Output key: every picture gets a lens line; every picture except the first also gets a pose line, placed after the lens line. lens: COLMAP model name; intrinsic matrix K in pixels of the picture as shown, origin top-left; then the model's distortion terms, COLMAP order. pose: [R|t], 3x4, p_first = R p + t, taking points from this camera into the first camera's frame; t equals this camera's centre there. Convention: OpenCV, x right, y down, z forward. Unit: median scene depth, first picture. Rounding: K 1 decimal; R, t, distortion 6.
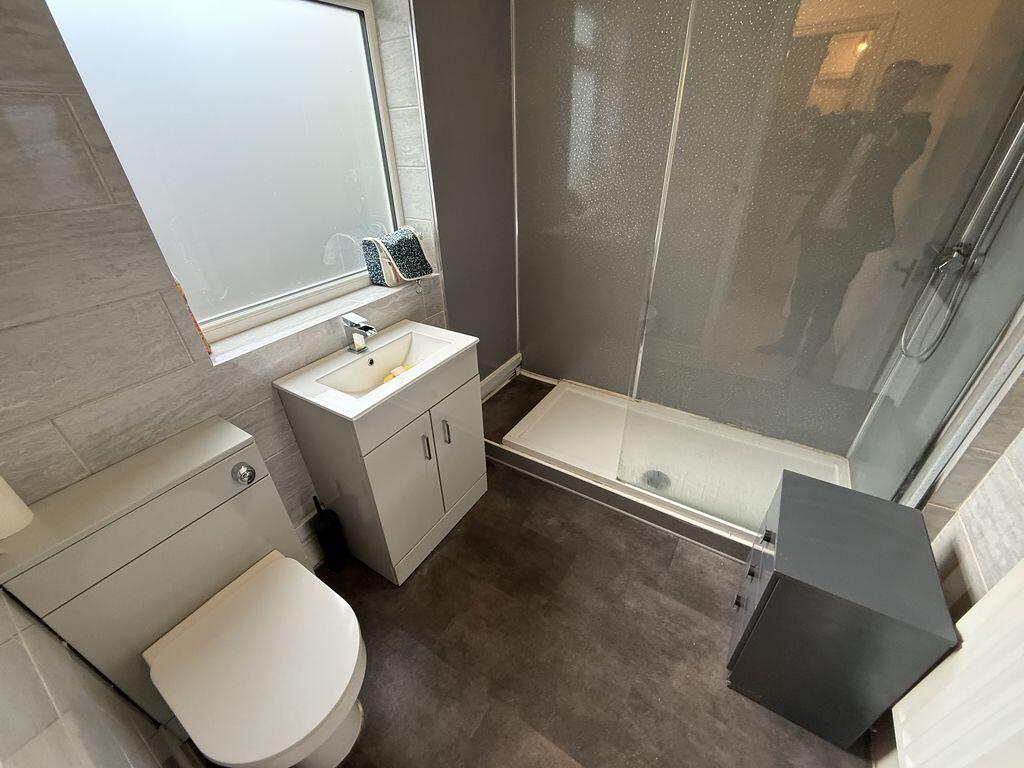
lens RADIAL K [[410.0, 0, 512.5], [0, 410.0, 384.6], [0, 0, 1]] dist [-0.002317, 0.000432]
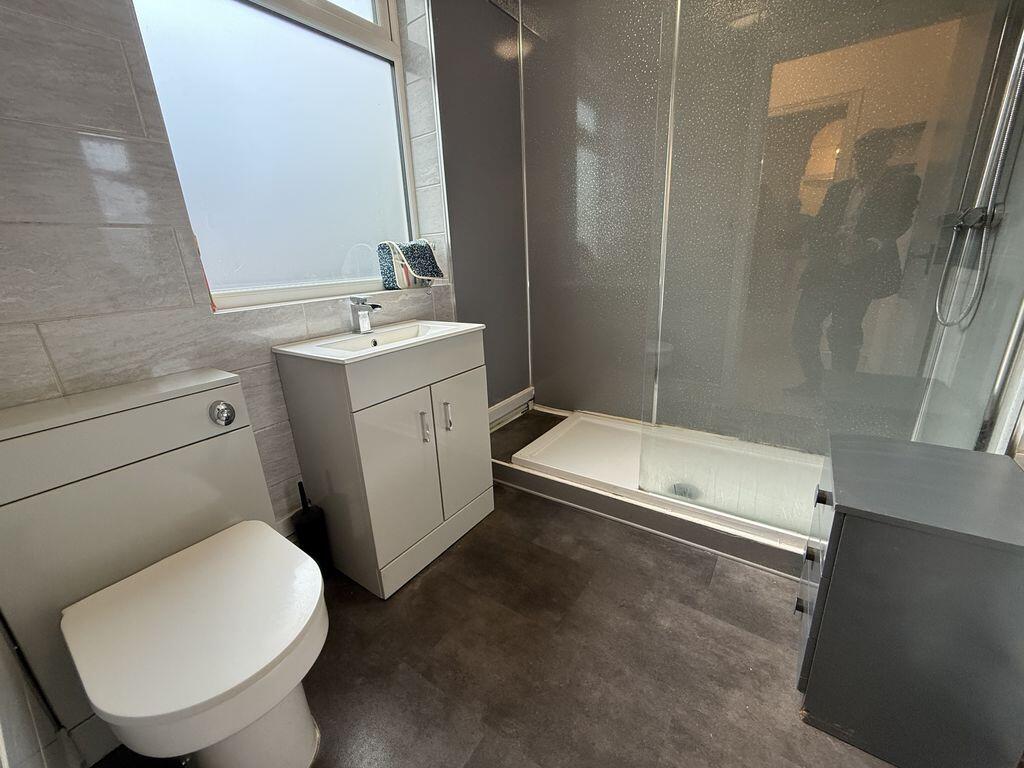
lens RADIAL K [[410.0, 0, 511.8], [0, 410.0, 384.1], [0, 0, 1]] dist [-0.002317, 0.000432]
pose [[0.998723, -0.006258, -0.050125, 0.030876], [-0.006120, 0.969996, -0.243045, 0.267835], [0.050142, 0.243042, 0.968719, 0.086489]]
